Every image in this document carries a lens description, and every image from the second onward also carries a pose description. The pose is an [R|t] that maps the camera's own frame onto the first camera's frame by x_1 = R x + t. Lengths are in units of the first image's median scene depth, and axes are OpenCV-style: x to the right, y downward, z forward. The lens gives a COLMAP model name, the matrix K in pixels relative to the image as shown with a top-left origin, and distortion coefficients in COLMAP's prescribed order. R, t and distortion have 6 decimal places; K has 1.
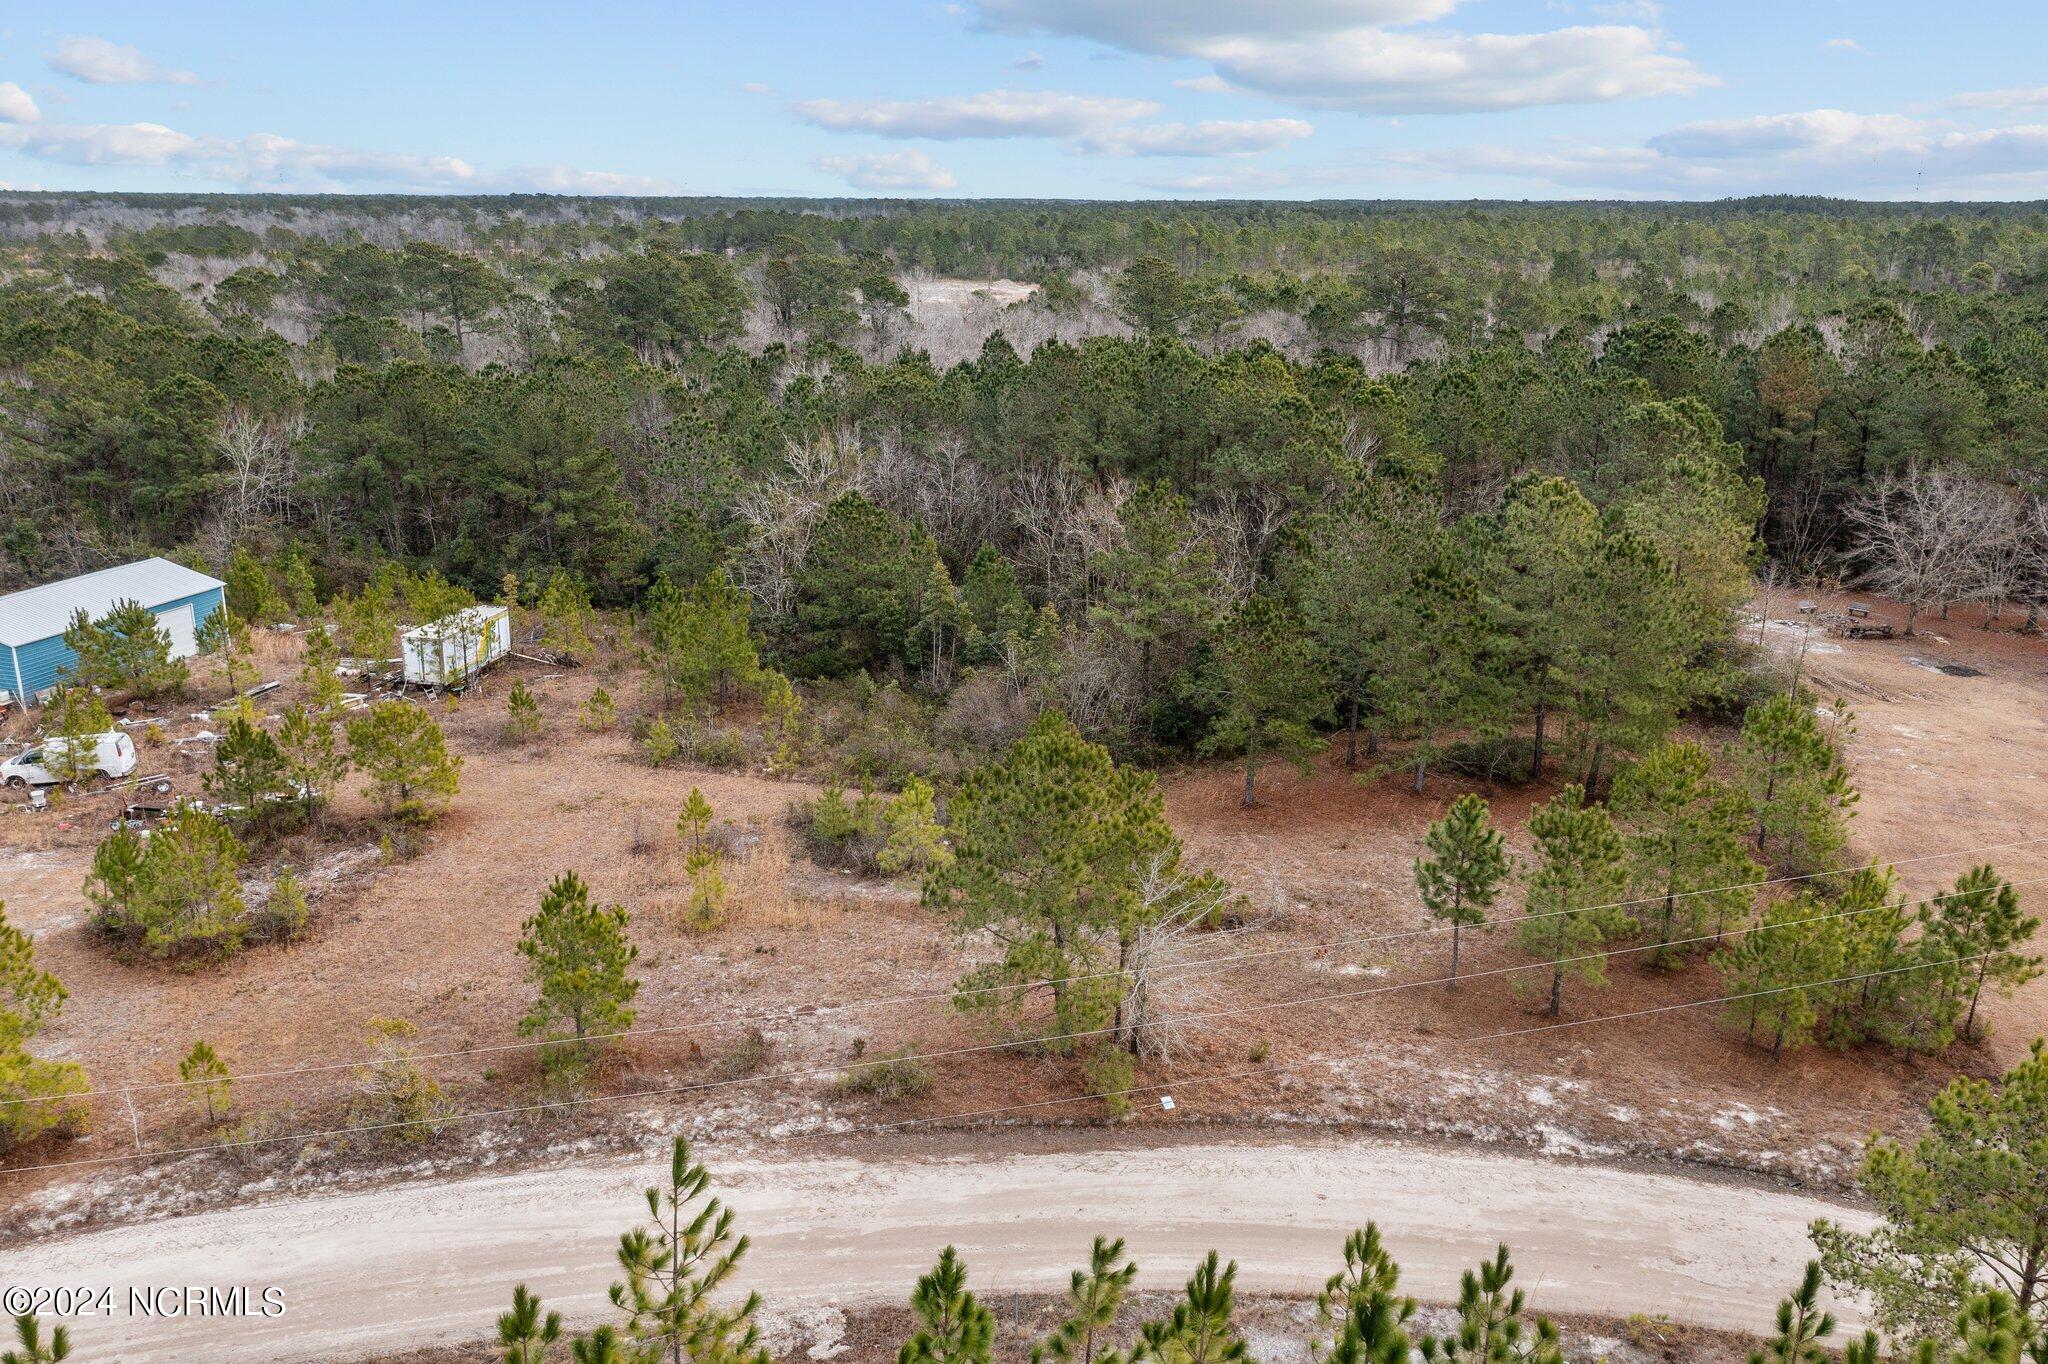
lens RADIAL K [[1613.7, 0, 1023.5], [0, 1613.7, 682.4], [0, 0, 1]] dist [-0.005780, 0.017106]
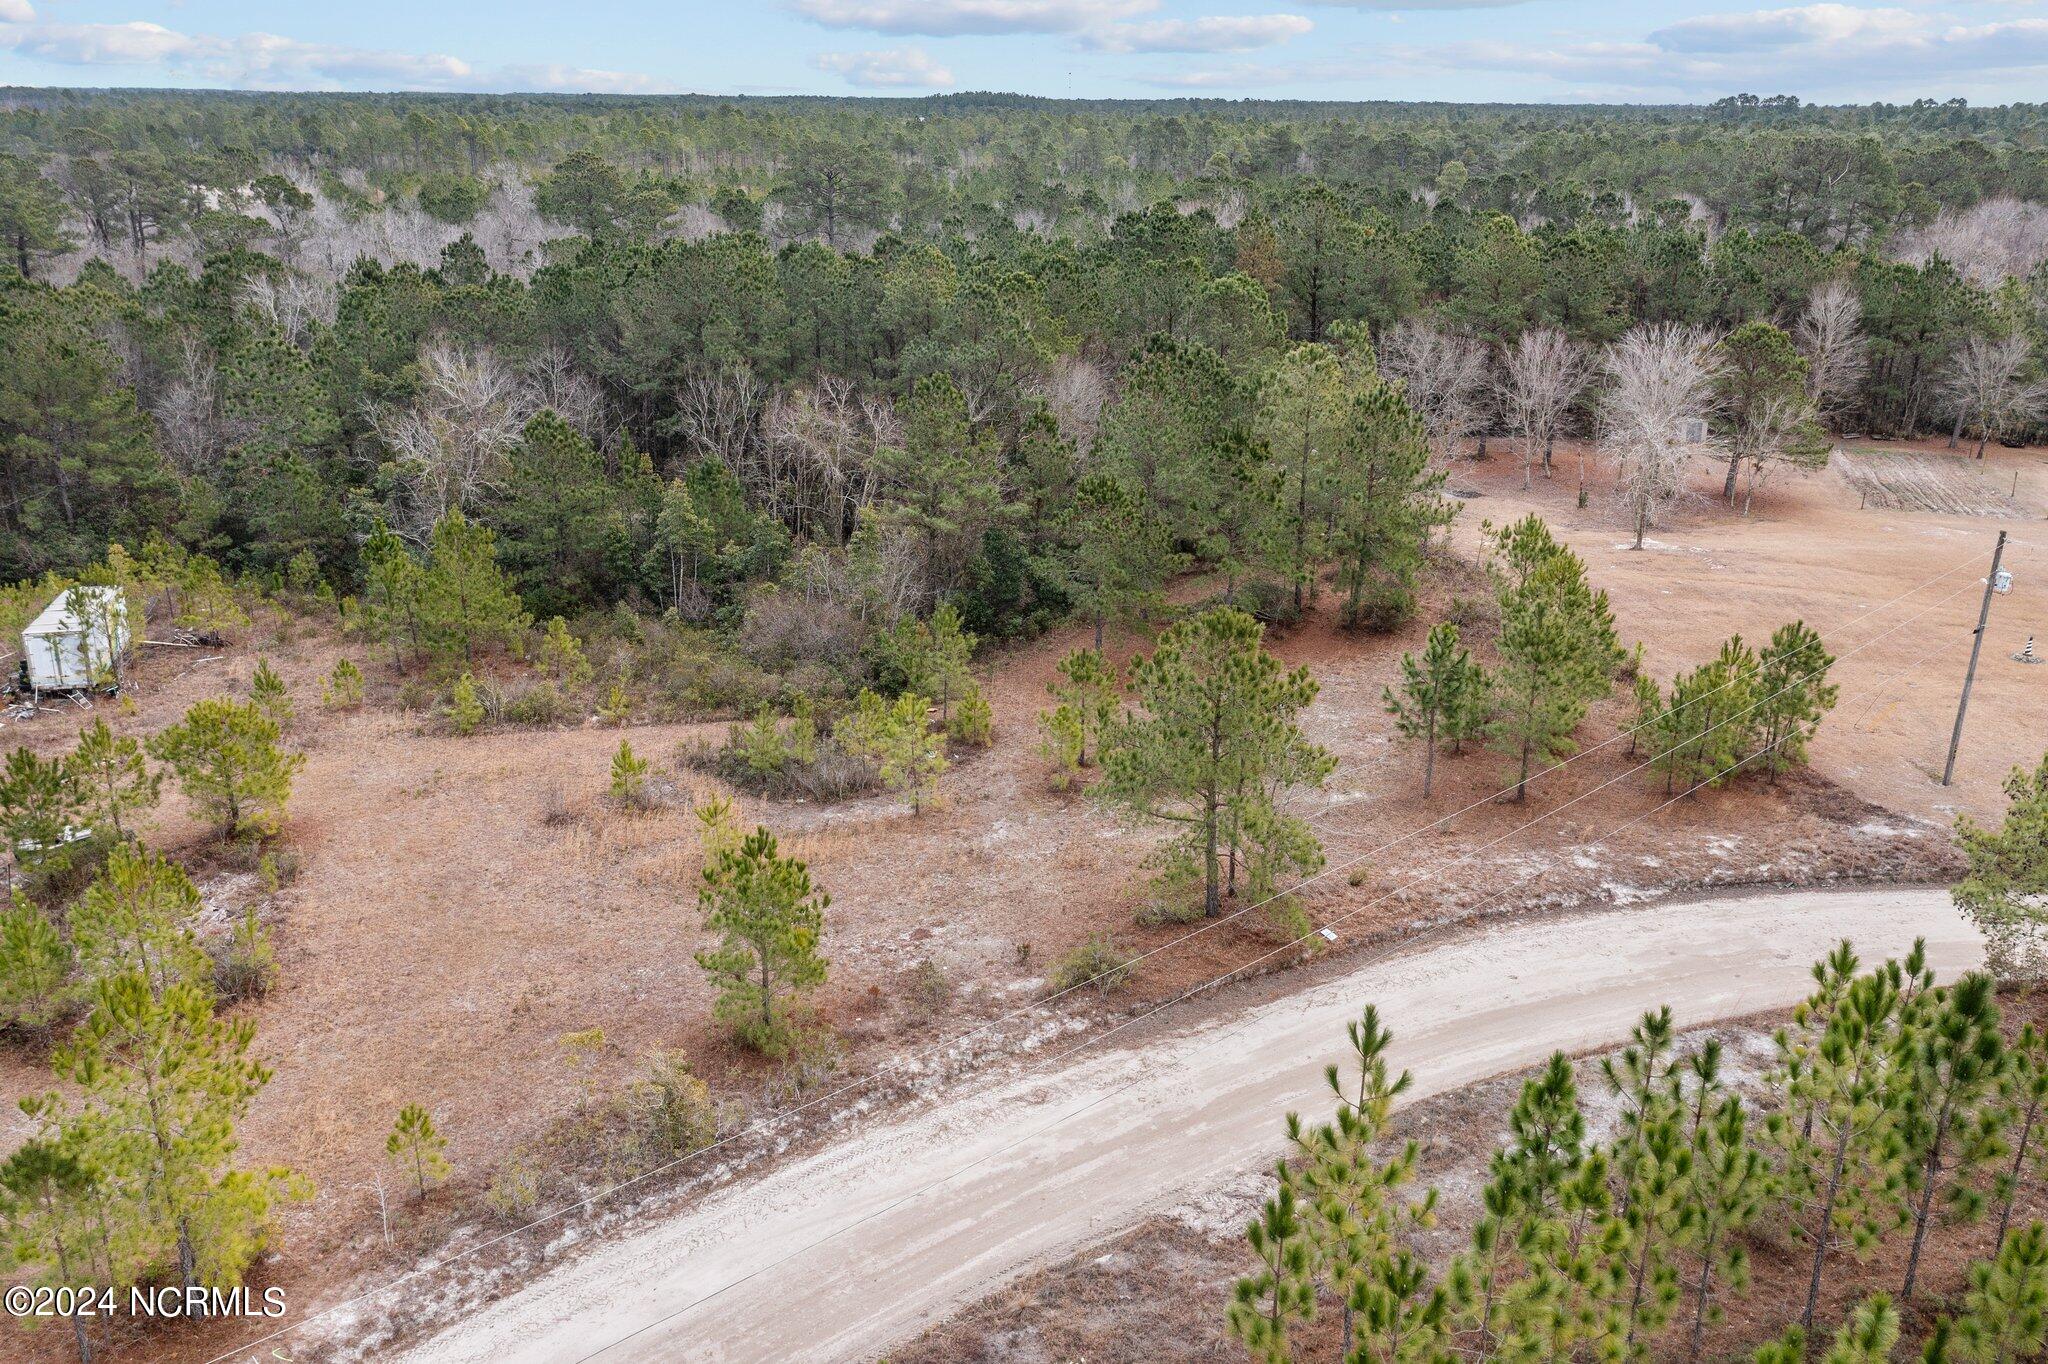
lens RADIAL K [[1613.7, 0, 1023.6], [0, 1613.7, 693.0], [0, 0, 1]] dist [-0.005780, 0.017106]
pose [[0.894785, -0.149422, 0.420752, -0.537448], [0.121879, 0.988292, 0.091781, -0.024193], [-0.429540, -0.030844, 0.902521, 0.119971]]
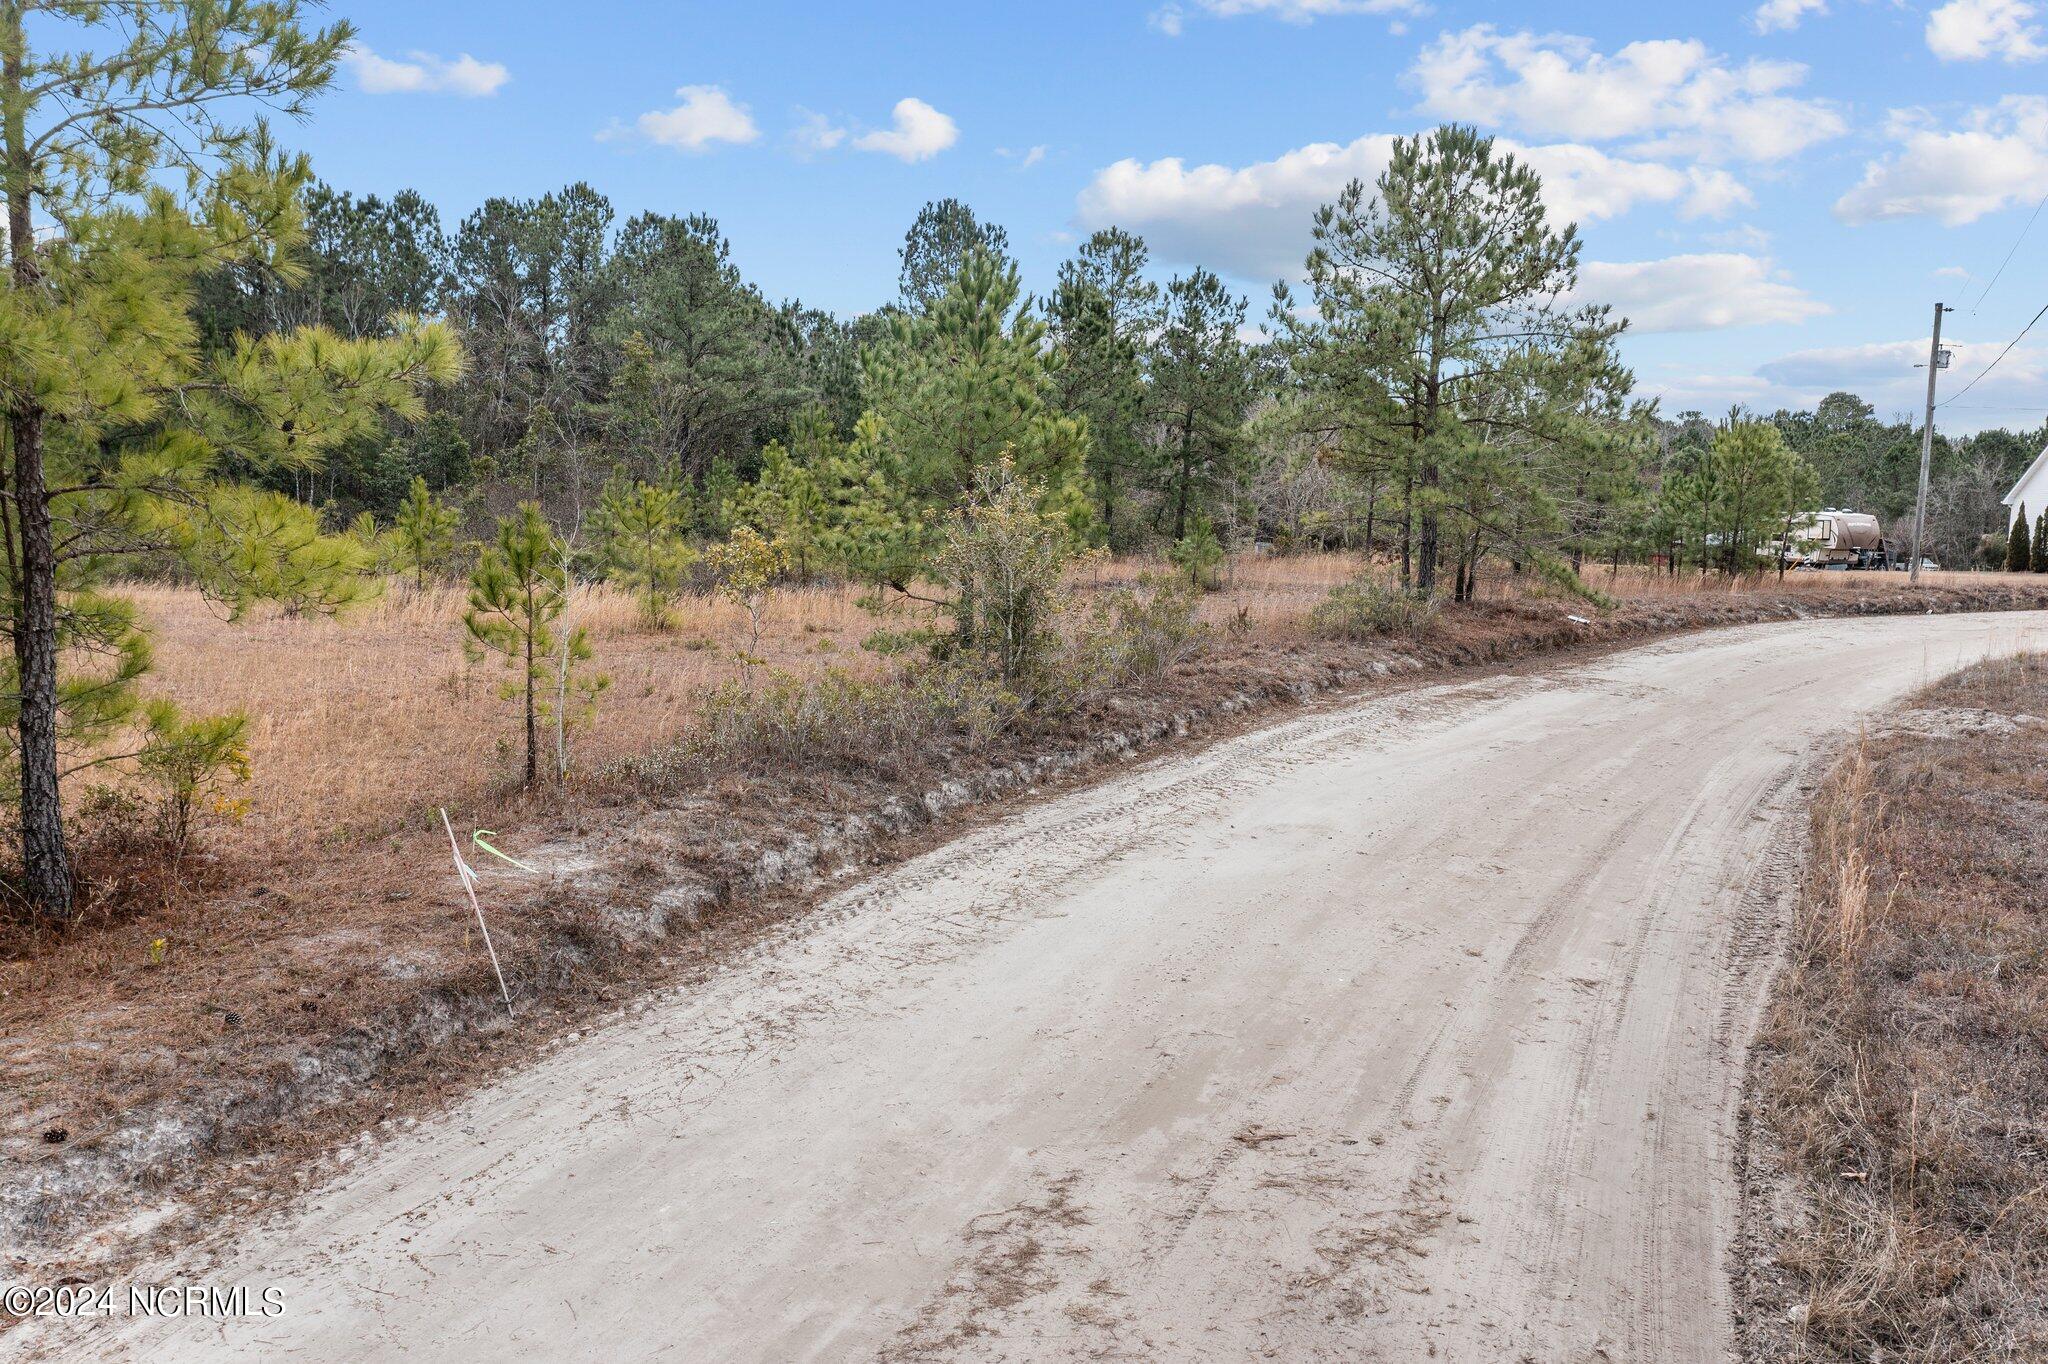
lens RADIAL K [[1622.4, 0, 1023.4], [0, 1622.4, 675.4], [0, 0, 1]] dist [0.010650, 0.005978]
pose [[0.663516, -0.085390, 0.743274, -0.686201], [0.202375, 0.976914, -0.068428, 0.295621], [-0.720272, 0.195823, 0.665479, 0.695468]]
